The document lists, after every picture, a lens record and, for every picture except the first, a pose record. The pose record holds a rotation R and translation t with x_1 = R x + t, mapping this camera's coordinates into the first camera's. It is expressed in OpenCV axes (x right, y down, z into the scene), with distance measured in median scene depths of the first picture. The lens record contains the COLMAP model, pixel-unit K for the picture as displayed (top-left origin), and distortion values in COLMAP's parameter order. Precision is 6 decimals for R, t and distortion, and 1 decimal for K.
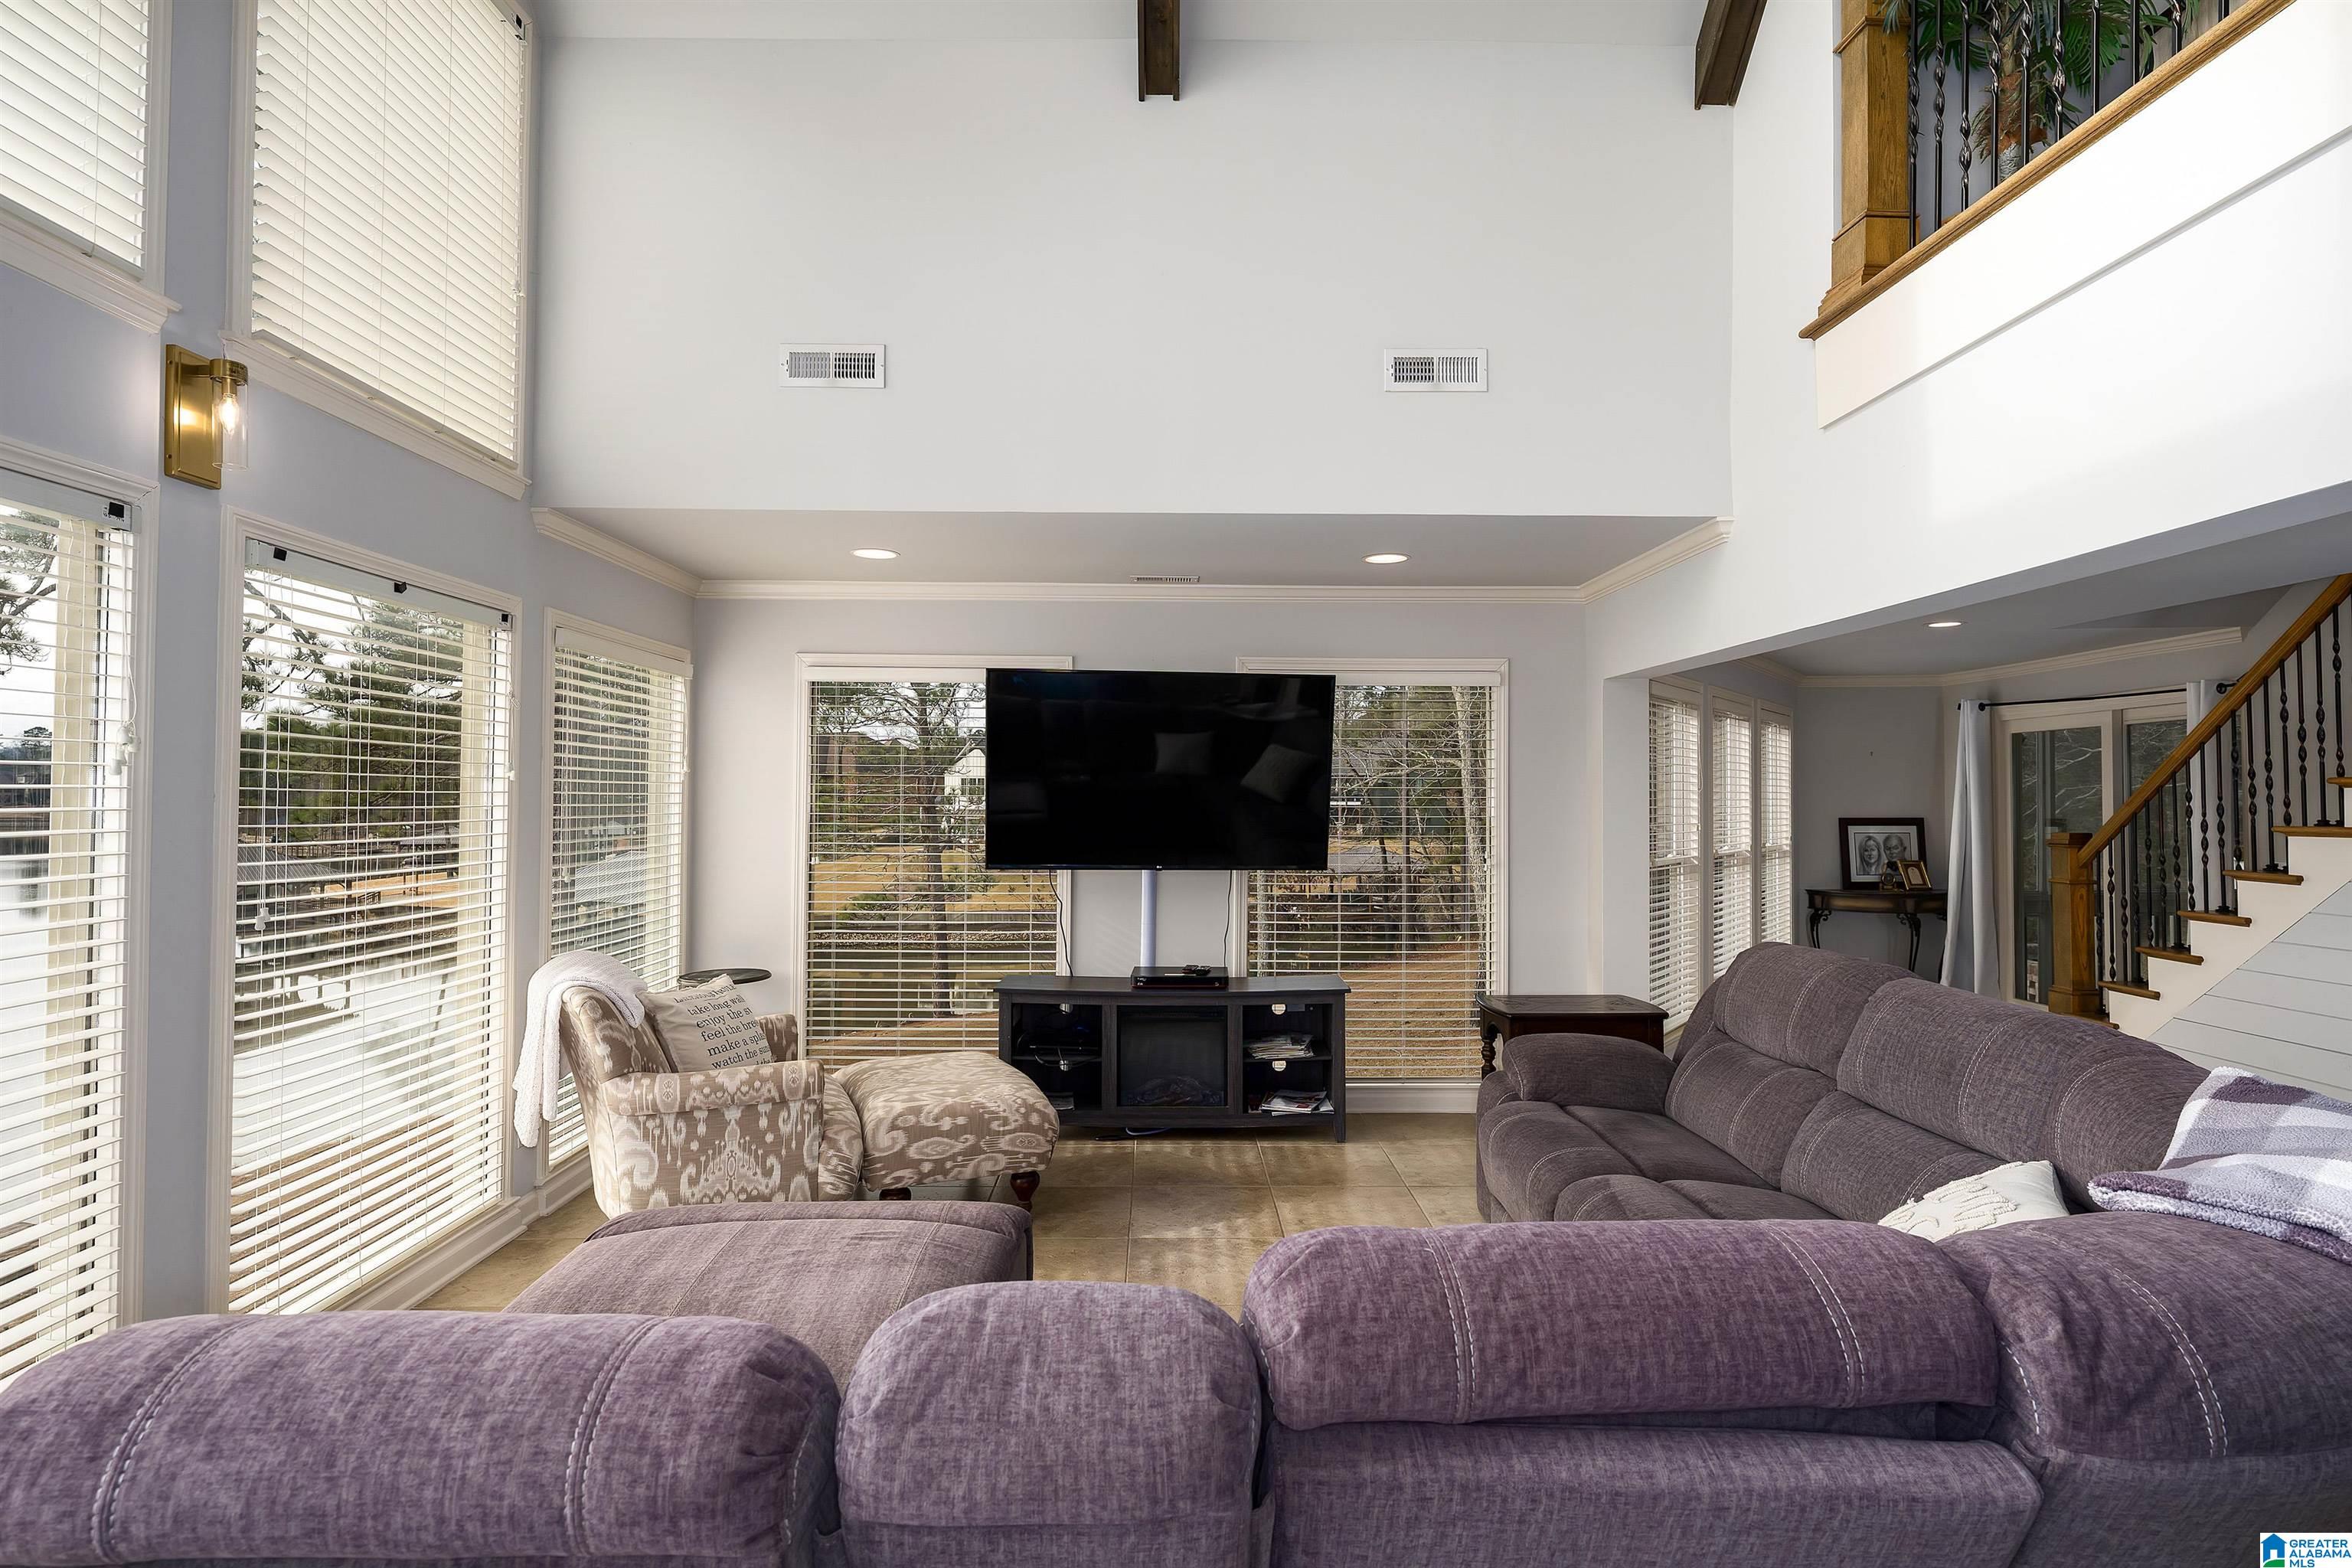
lens RADIAL K [[1170.7, 0, 1180.5], [0, 1170.7, 770.5], [0, 0, 1]] dist [-0.001666, 0.001006]
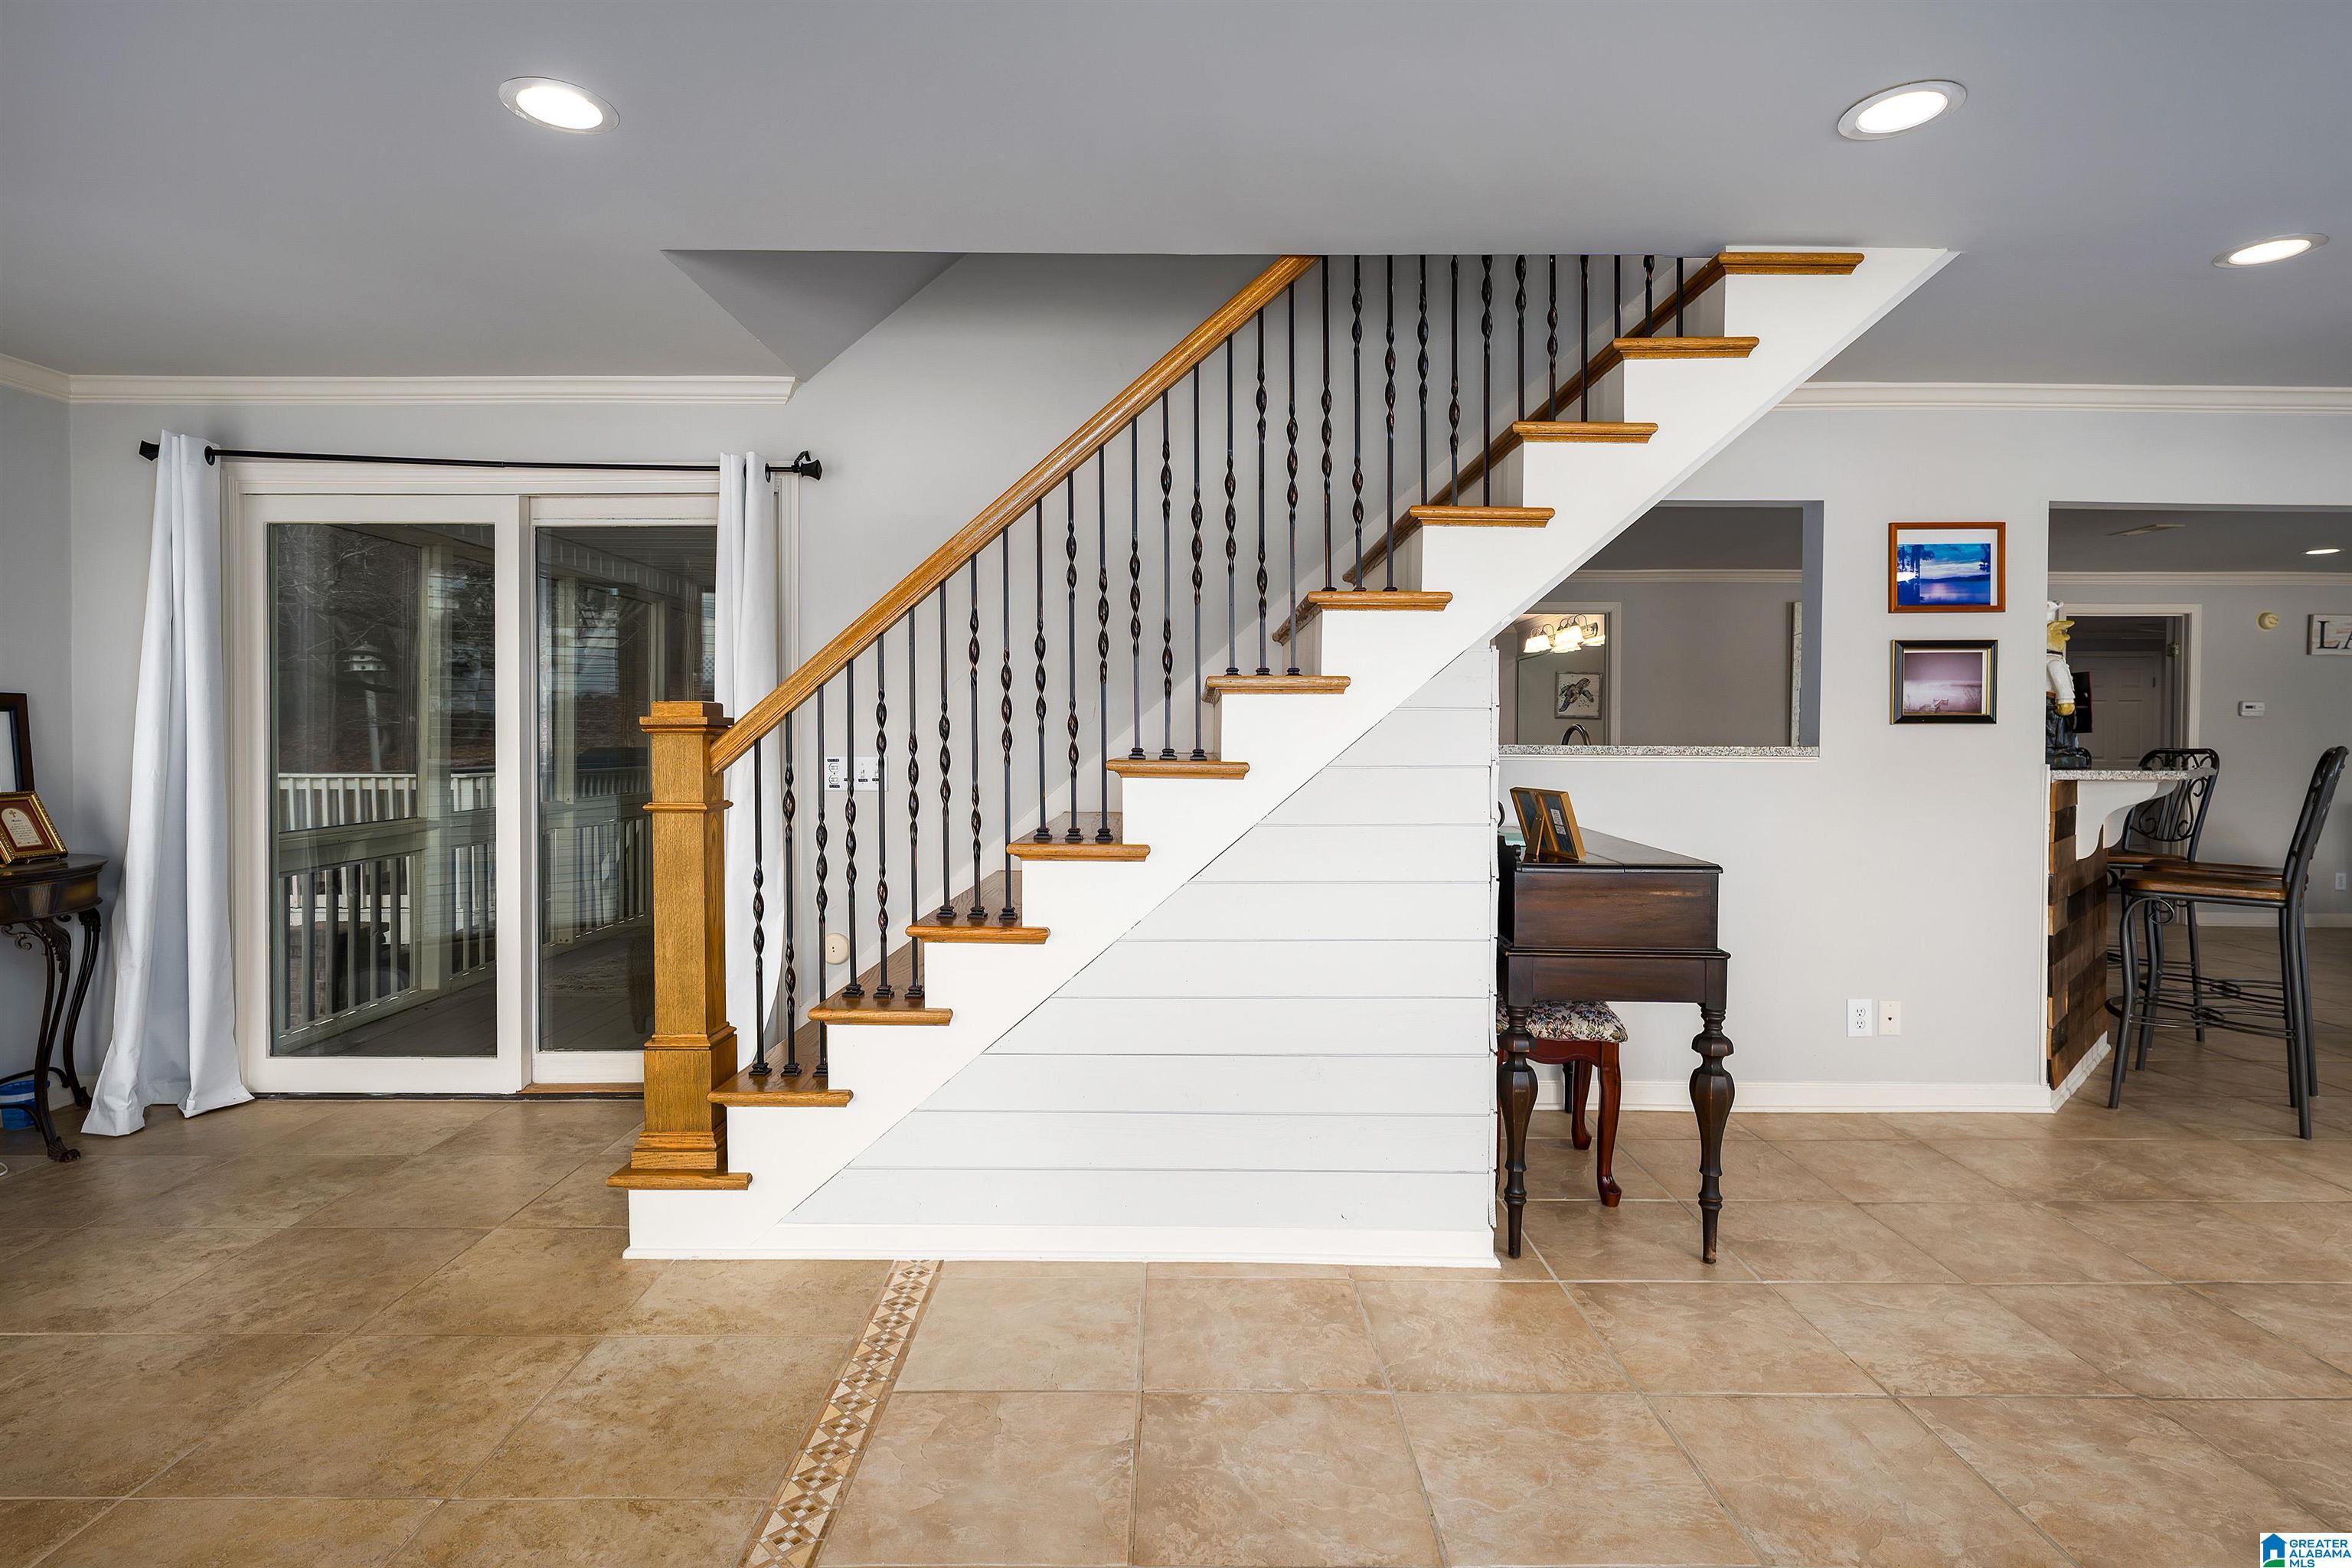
lens RADIAL K [[1170.7, 0, 1176.1], [0, 1170.7, 768.2], [0, 0, 1]] dist [-0.001666, 0.001006]
pose [[0.026282, -0.015143, 0.999540, 0.447186], [-0.029306, 0.999444, 0.015912, 0.102658], [-0.999225, -0.029711, 0.025823, 1.183567]]
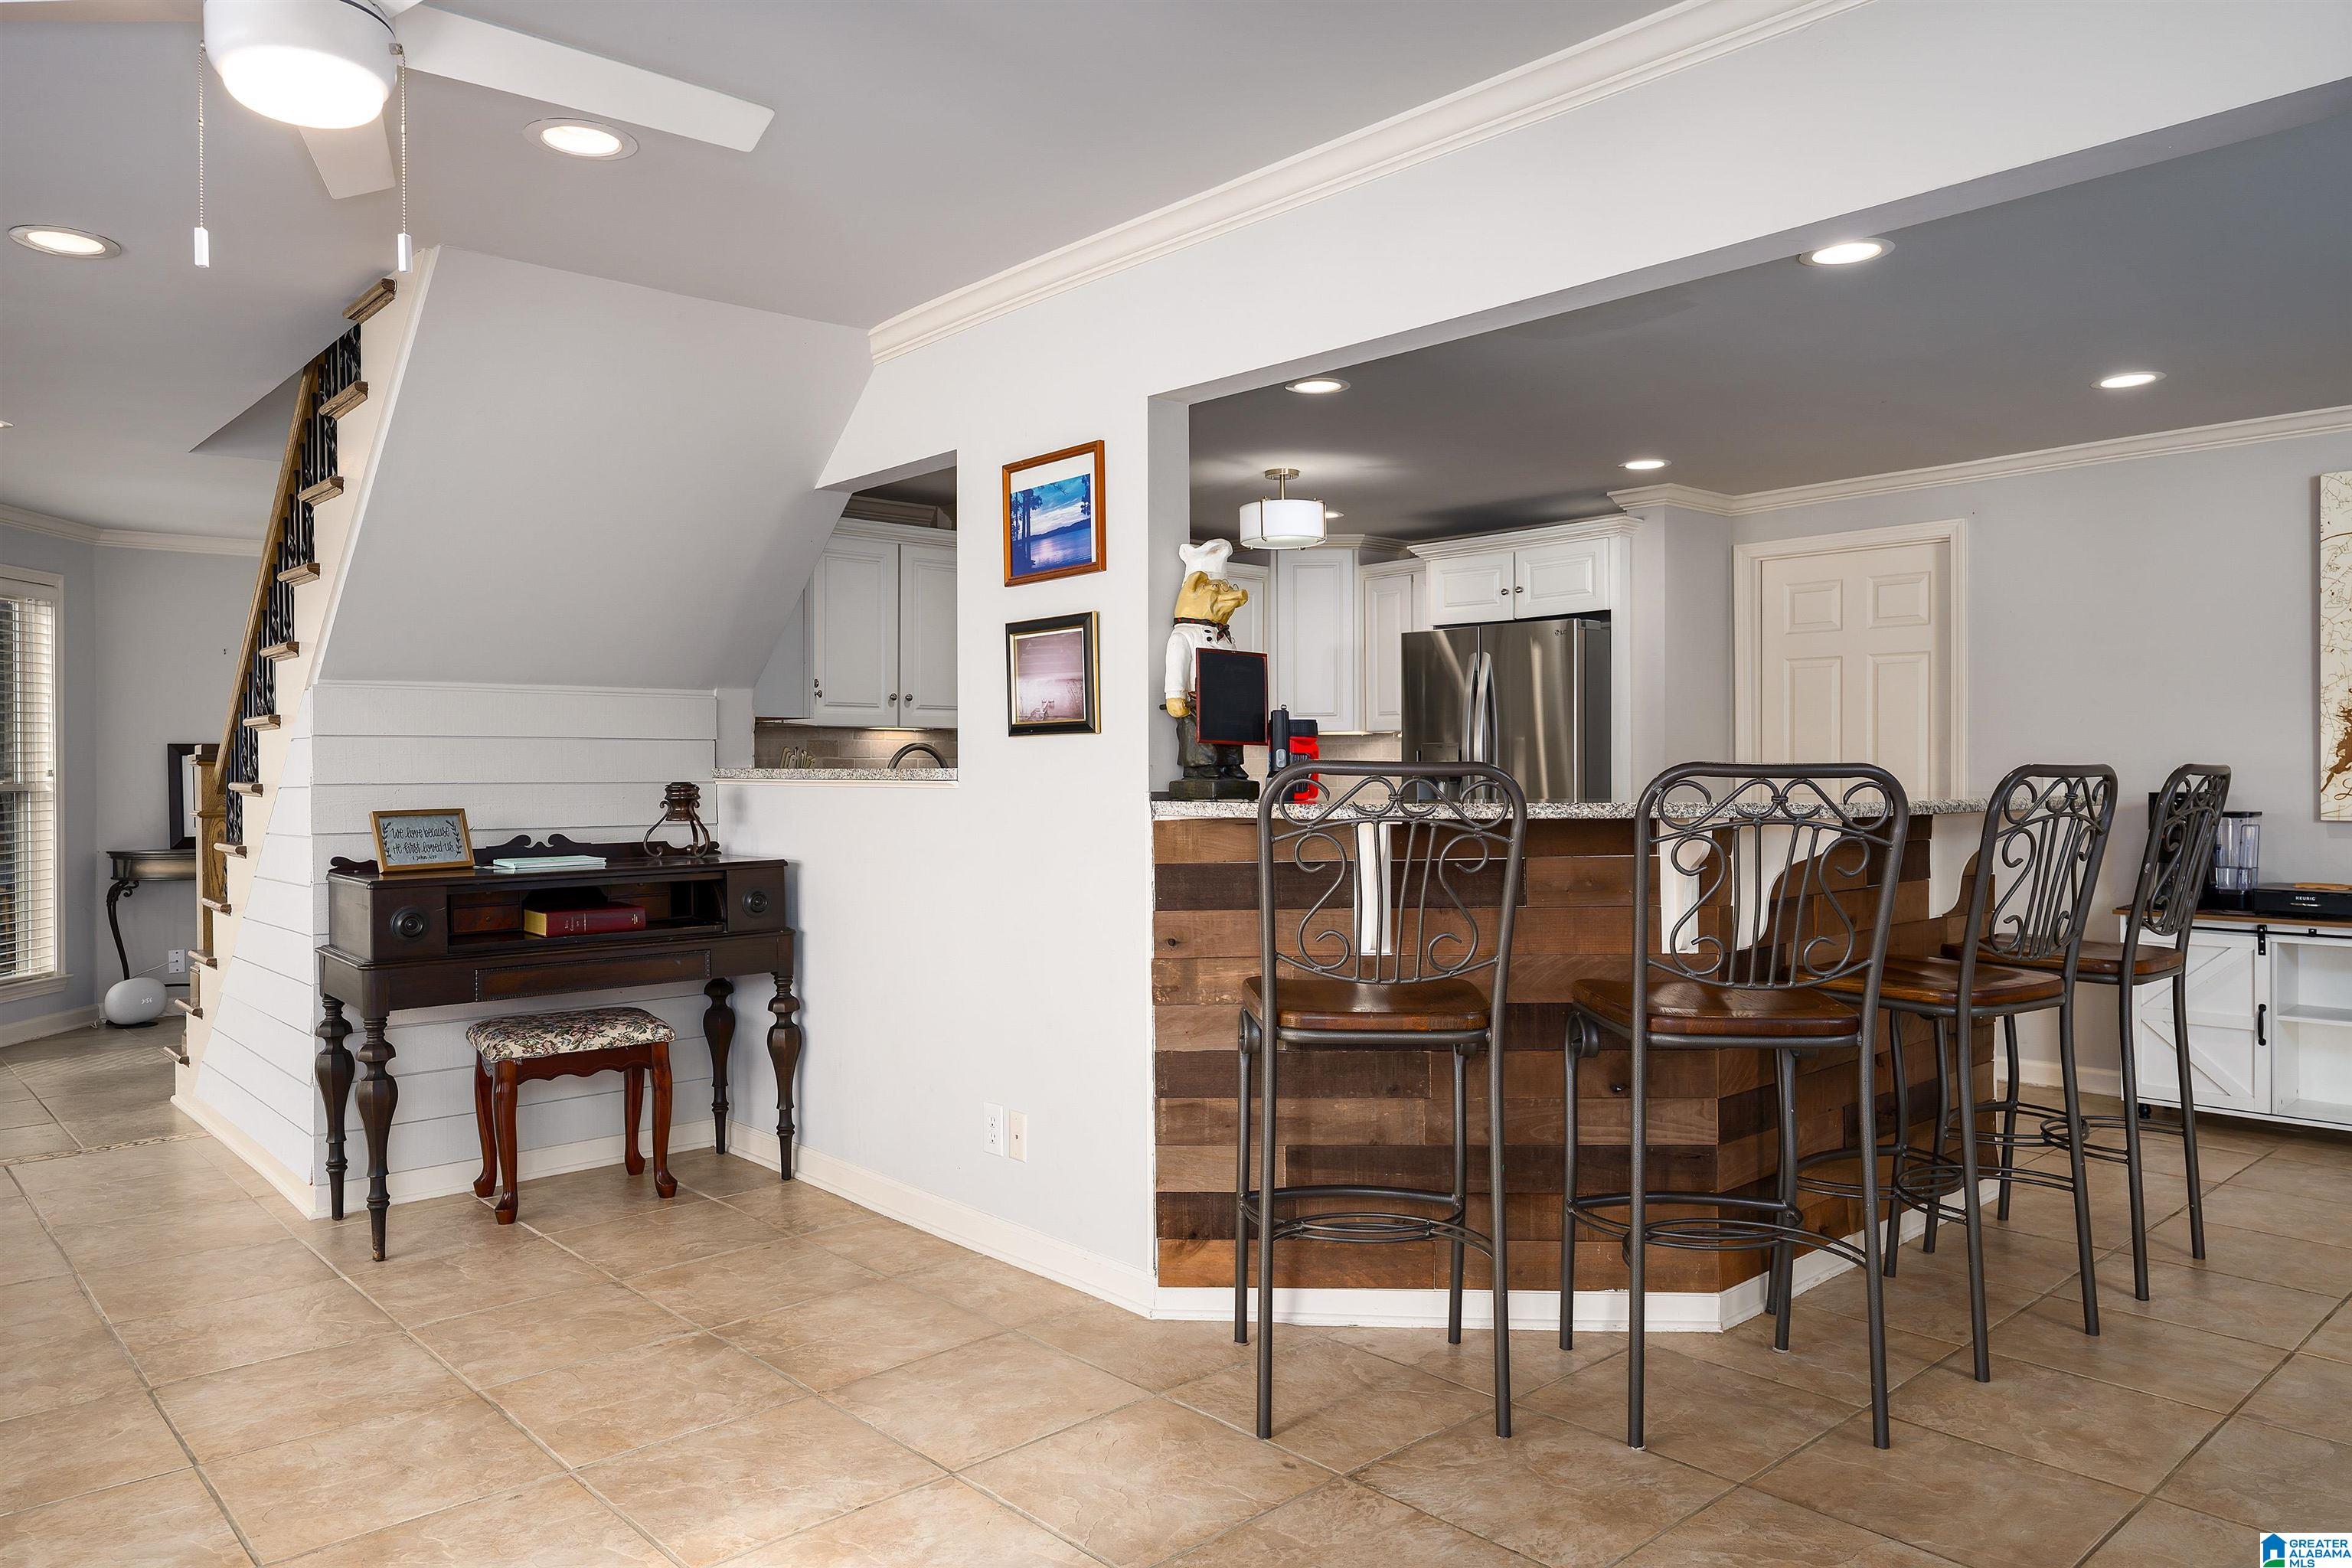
lens RADIAL K [[1567.7, 0, 1172.8], [0, 1567.7, 767.8], [0, 0, 1]] dist [0.005167, -0.002374]
pose [[0.759516, -0.005079, 0.650469, 0.873132], [-0.010342, 0.999749, 0.019882, 0.064363], [-0.650407, -0.021827, 0.759272, -0.152308]]
